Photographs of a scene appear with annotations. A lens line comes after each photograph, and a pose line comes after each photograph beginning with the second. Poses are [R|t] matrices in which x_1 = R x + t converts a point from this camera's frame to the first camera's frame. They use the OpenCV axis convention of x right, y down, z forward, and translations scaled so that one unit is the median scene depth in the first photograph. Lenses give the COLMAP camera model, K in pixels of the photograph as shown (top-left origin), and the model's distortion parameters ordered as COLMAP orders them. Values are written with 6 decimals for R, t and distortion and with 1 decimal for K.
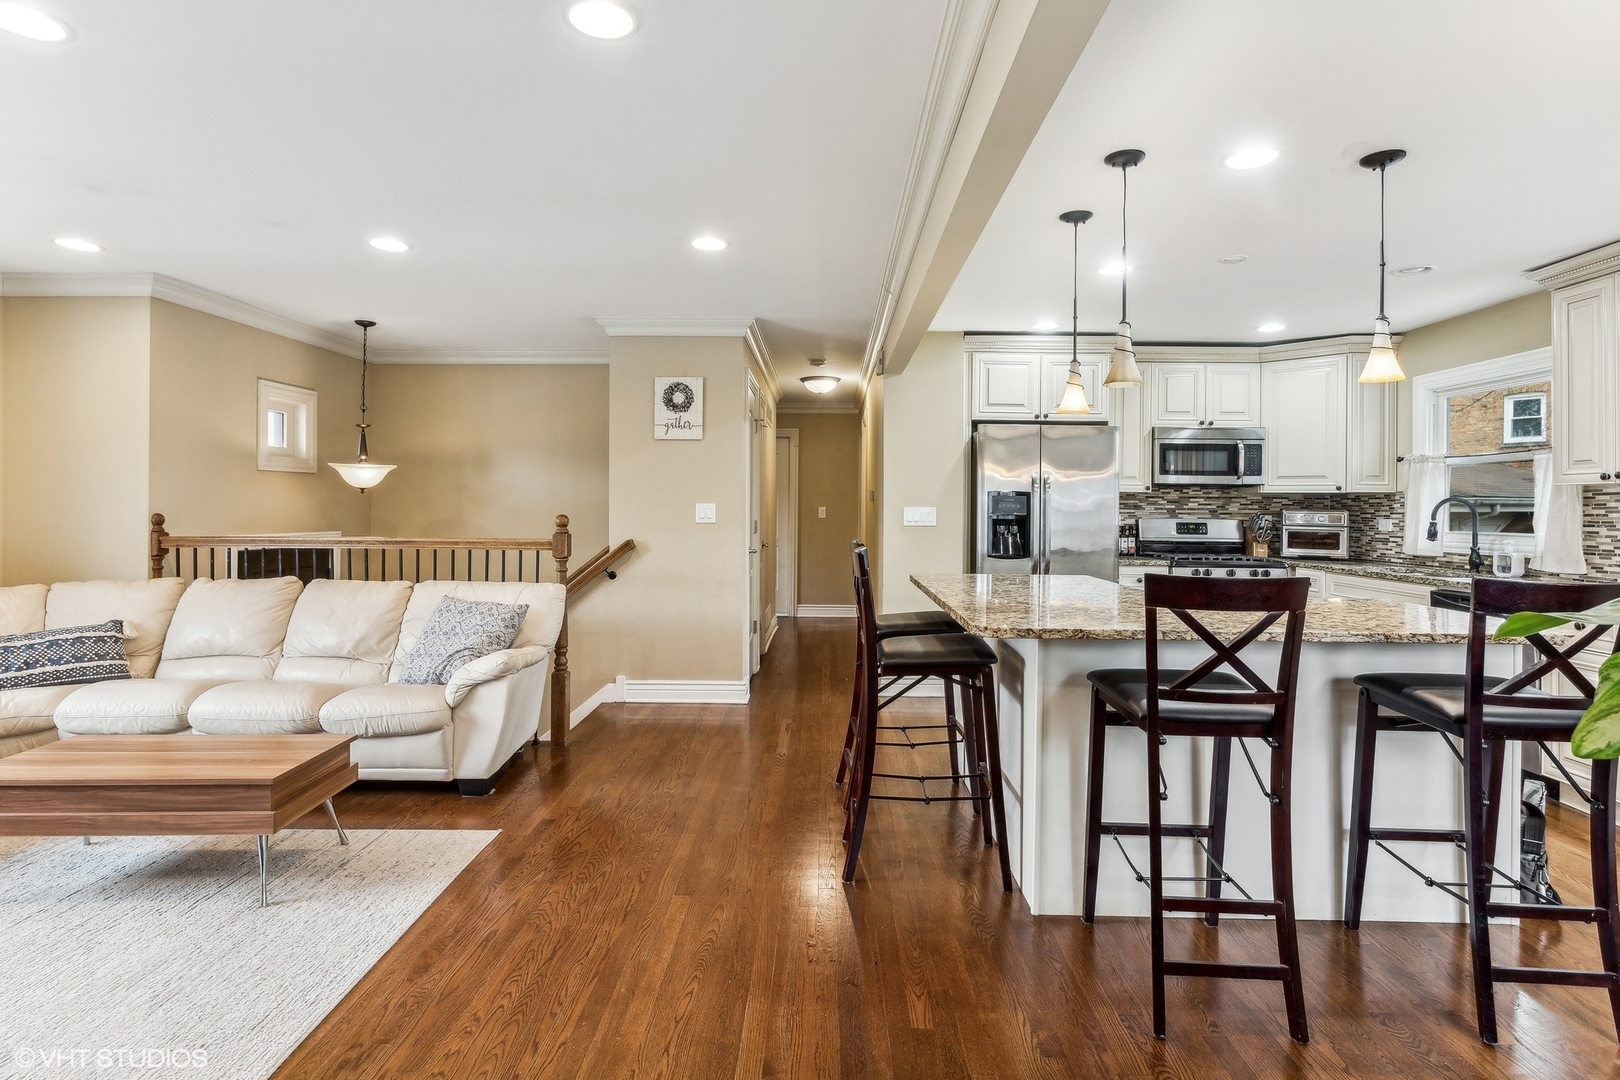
lens RADIAL K [[804.3, 0, 811.8], [0, 804.3, 503.9], [0, 0, 1]] dist [-0.004773, -0.000984]
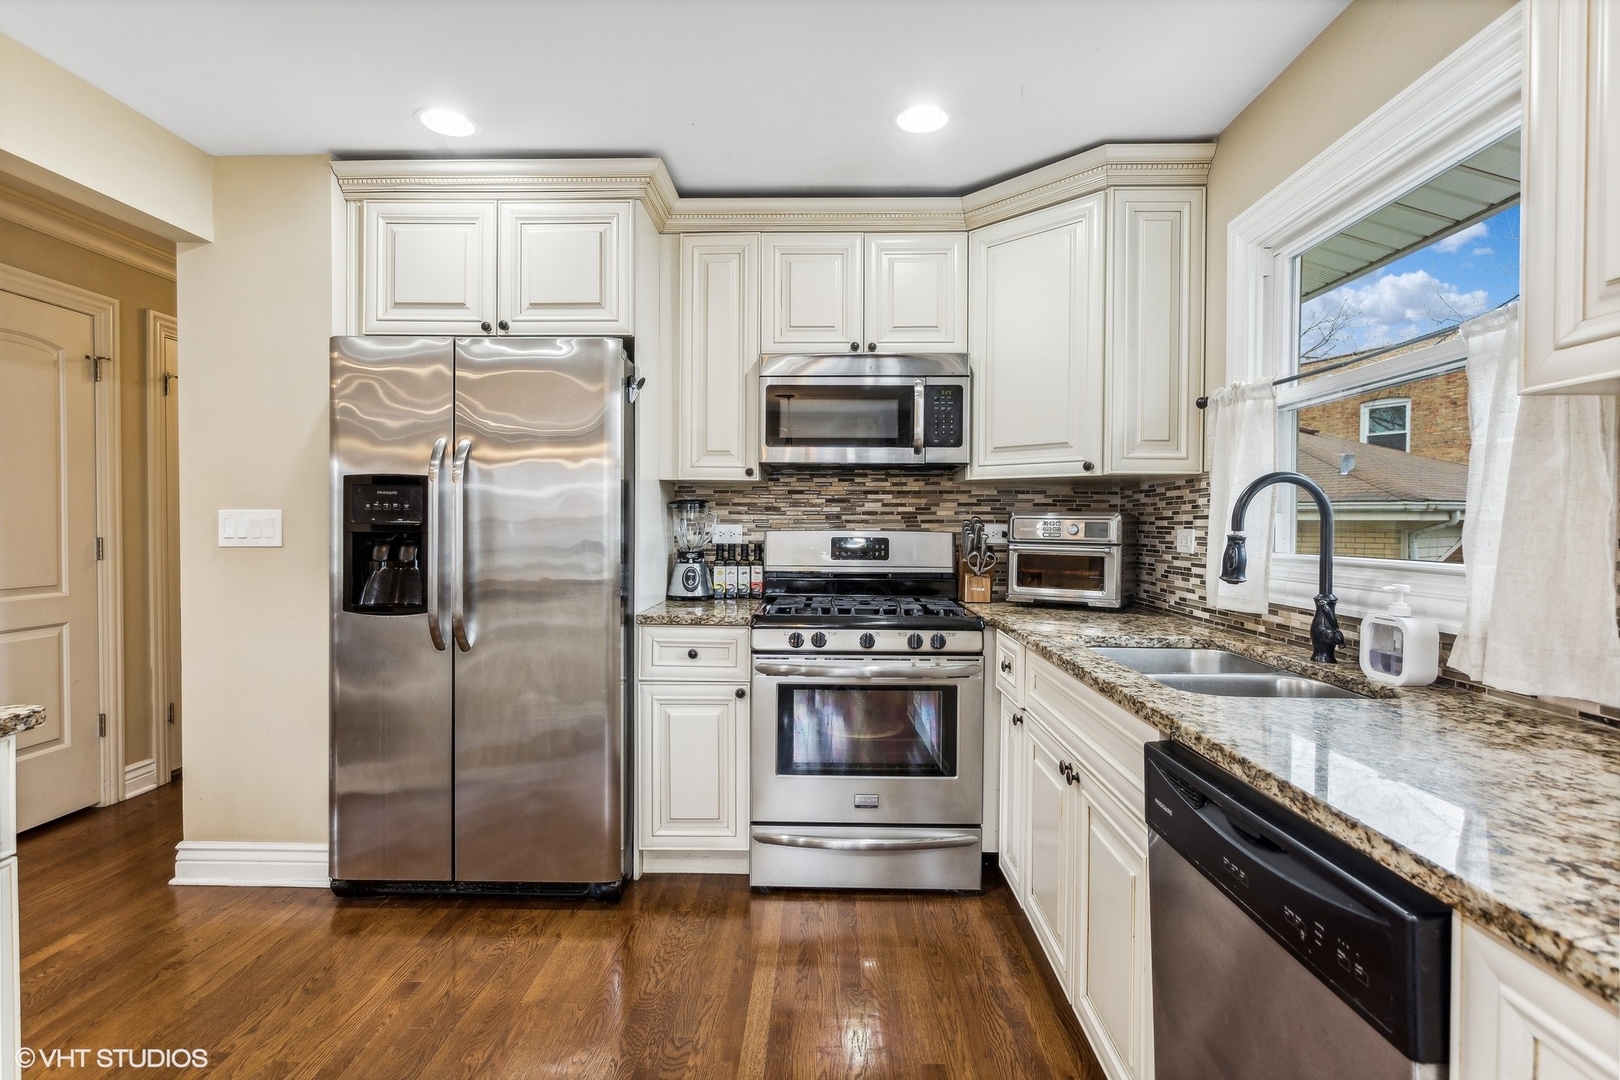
lens RADIAL K [[804.3, 0, 794.4], [0, 804.3, 531.6], [0, 0, 1]] dist [-0.004773, -0.000984]
pose [[0.999982, -0.005310, 0.002951, 0.482868], [0.005263, 0.999864, 0.015619, 0.011824], [-0.003033, -0.015603, 0.999874, 0.516755]]
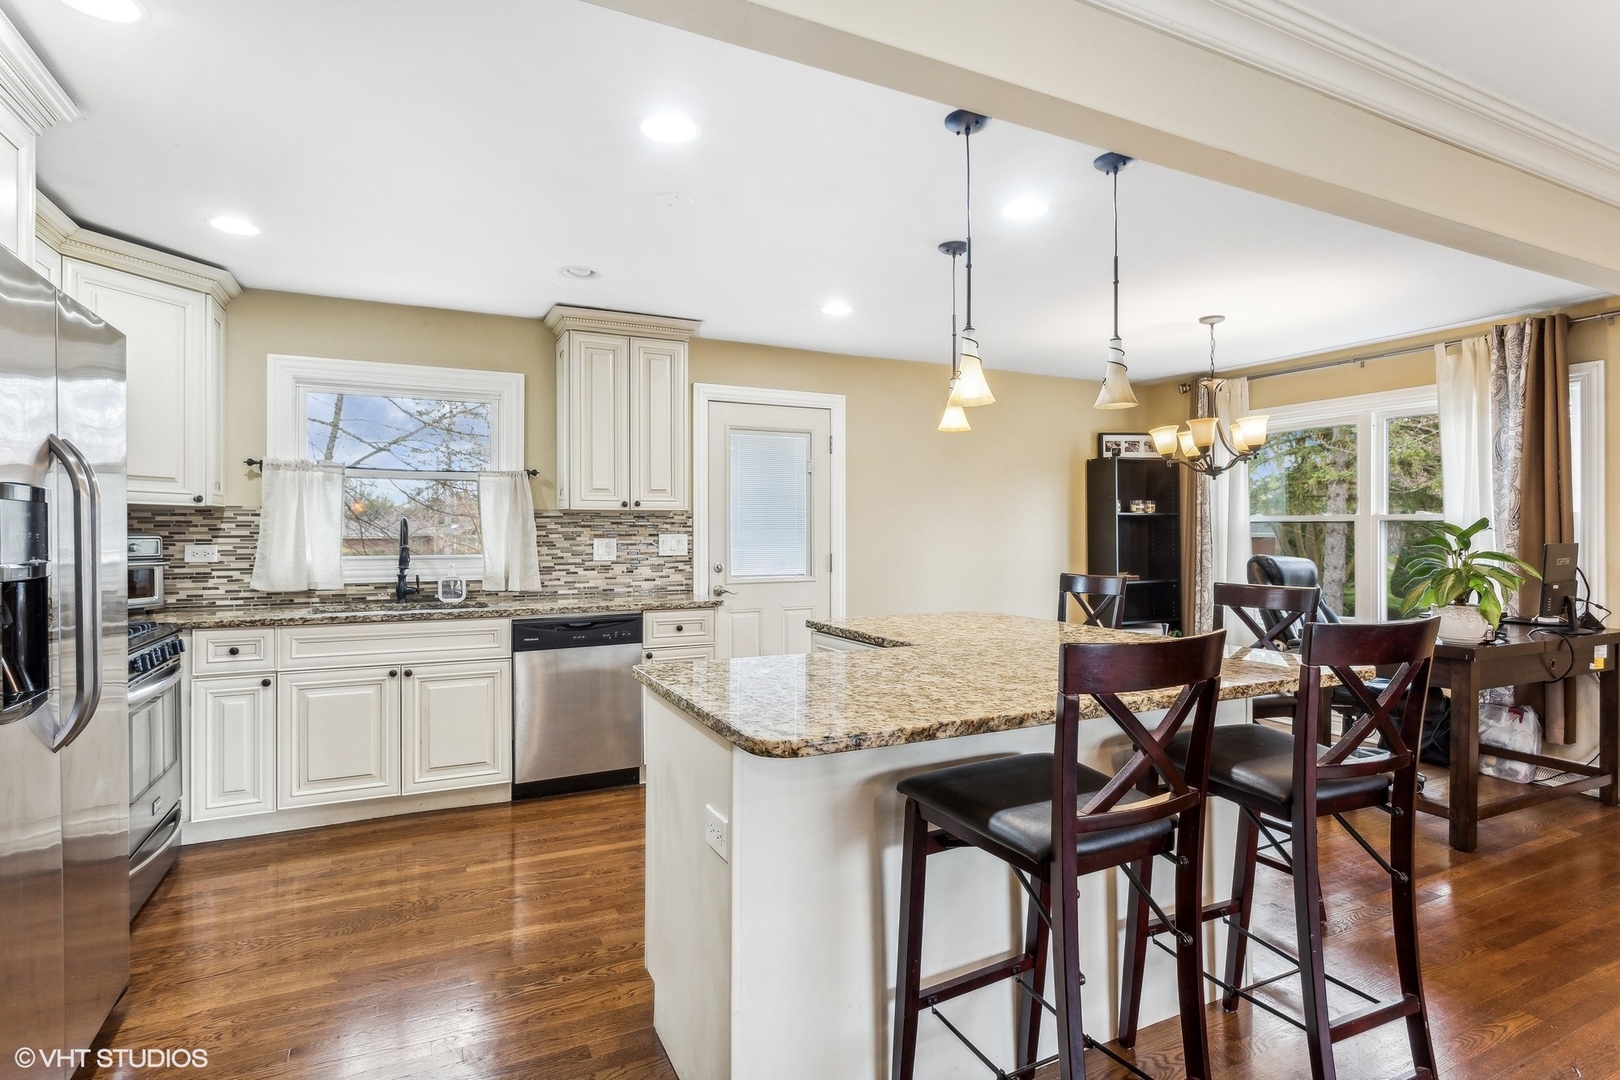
lens RADIAL K [[804.3, 0, 800.9], [0, 804.3, 530.9], [0, 0, 1]] dist [-0.004773, -0.000984]
pose [[-0.455757, -0.009541, 0.890053, -0.140517], [-0.011038, 0.999926, 0.005066, -0.002664], [-0.890036, -0.007515, -0.455828, 0.873289]]
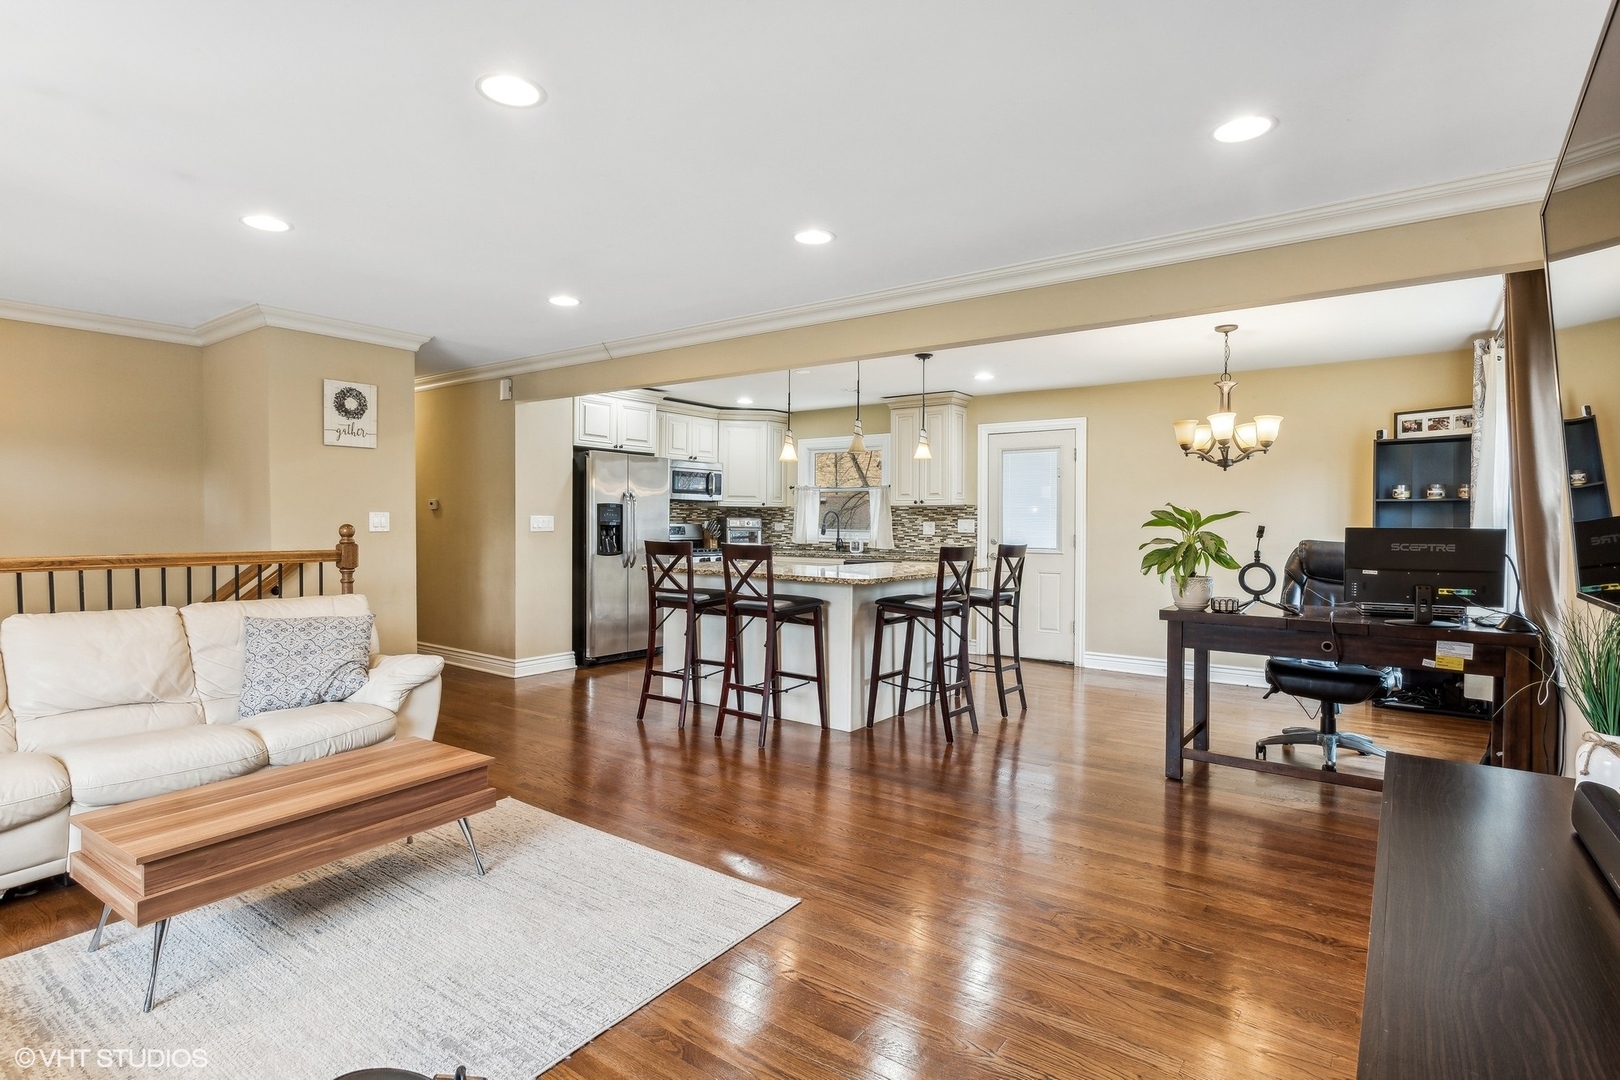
lens RADIAL K [[804.3, 0, 791.2], [0, 804.3, 507.4], [0, 0, 1]] dist [-0.004773, -0.000984]
pose [[0.591783, 0.008403, 0.806053, -0.628832], [-0.008075, 0.999957, -0.004496, -0.005943], [-0.806057, -0.003848, 0.591826, -0.007733]]
